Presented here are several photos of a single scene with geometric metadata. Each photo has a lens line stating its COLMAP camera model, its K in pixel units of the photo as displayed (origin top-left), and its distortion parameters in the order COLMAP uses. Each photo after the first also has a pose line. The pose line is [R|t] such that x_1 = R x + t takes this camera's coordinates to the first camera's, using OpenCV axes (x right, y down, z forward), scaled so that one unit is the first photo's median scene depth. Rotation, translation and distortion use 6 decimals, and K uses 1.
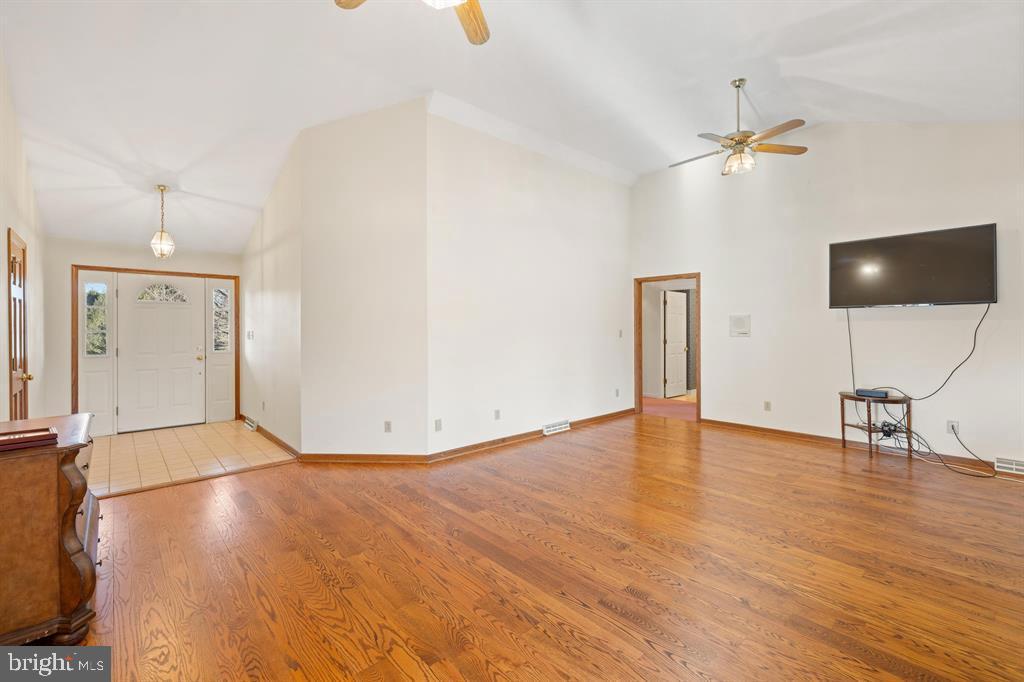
lens RADIAL K [[434.2, 0, 515.0], [0, 434.2, 328.2], [0, 0, 1]] dist [0.001687, -0.000764]
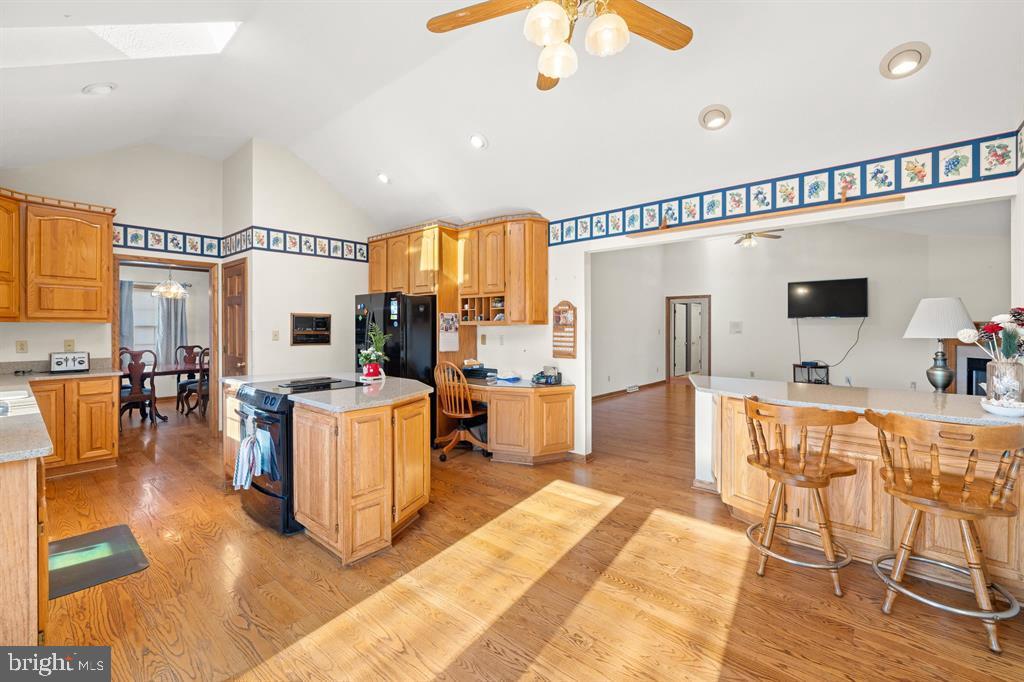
lens RADIAL K [[434.2, 0, 514.8], [0, 434.2, 328.1], [0, 0, 1]] dist [0.001687, -0.000764]
pose [[0.992392, 0.005332, 0.123002, -0.640463], [-0.005110, 0.999985, -0.002121, 0.006076], [-0.123011, 0.001476, 0.992404, -0.669688]]
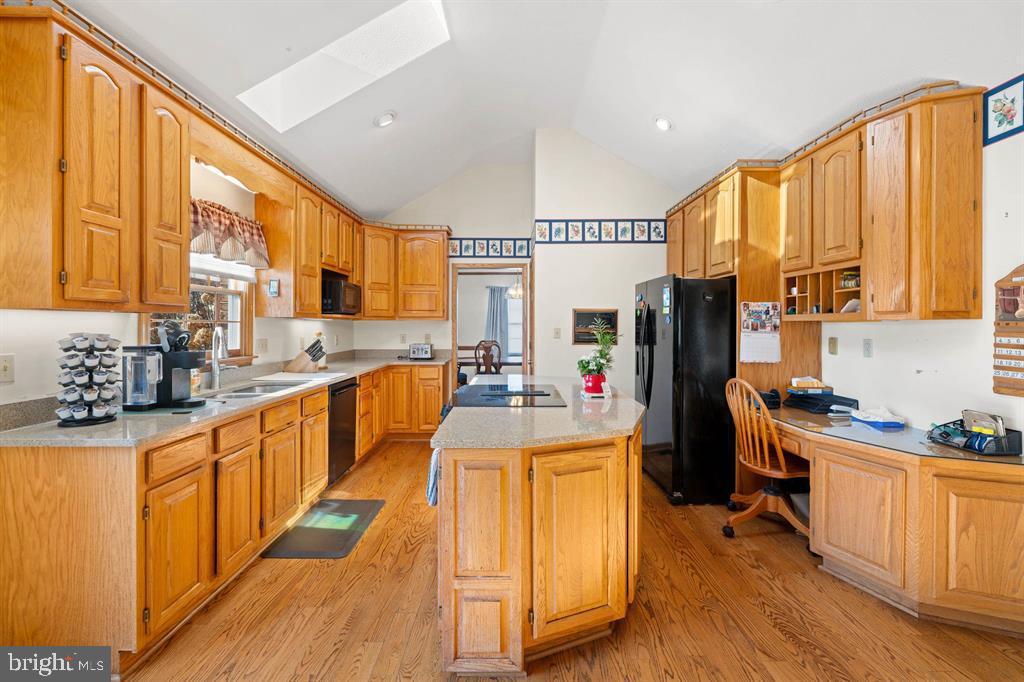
lens RADIAL K [[434.2, 0, 512.7], [0, 434.2, 327.3], [0, 0, 1]] dist [0.001687, -0.000764]
pose [[0.741340, 0.011267, -0.671035, -0.505769], [-0.007796, 0.999936, 0.008176, 0.004315], [0.671084, -0.000830, 0.741380, -0.366293]]
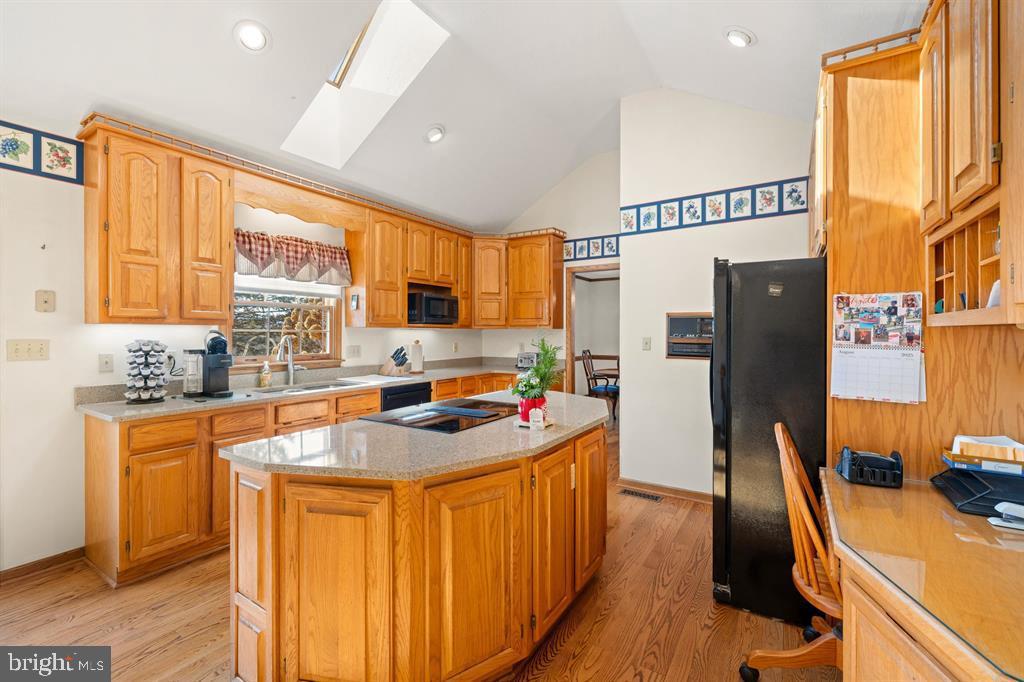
lens RADIAL K [[434.2, 0, 513.8], [0, 434.2, 334.3], [0, 0, 1]] dist [0.001687, -0.000764]
pose [[0.256045, 0.010131, -0.966612, -0.390388], [-0.004170, 0.999947, 0.009376, 0.001332], [0.966656, 0.001630, 0.256074, -0.022689]]
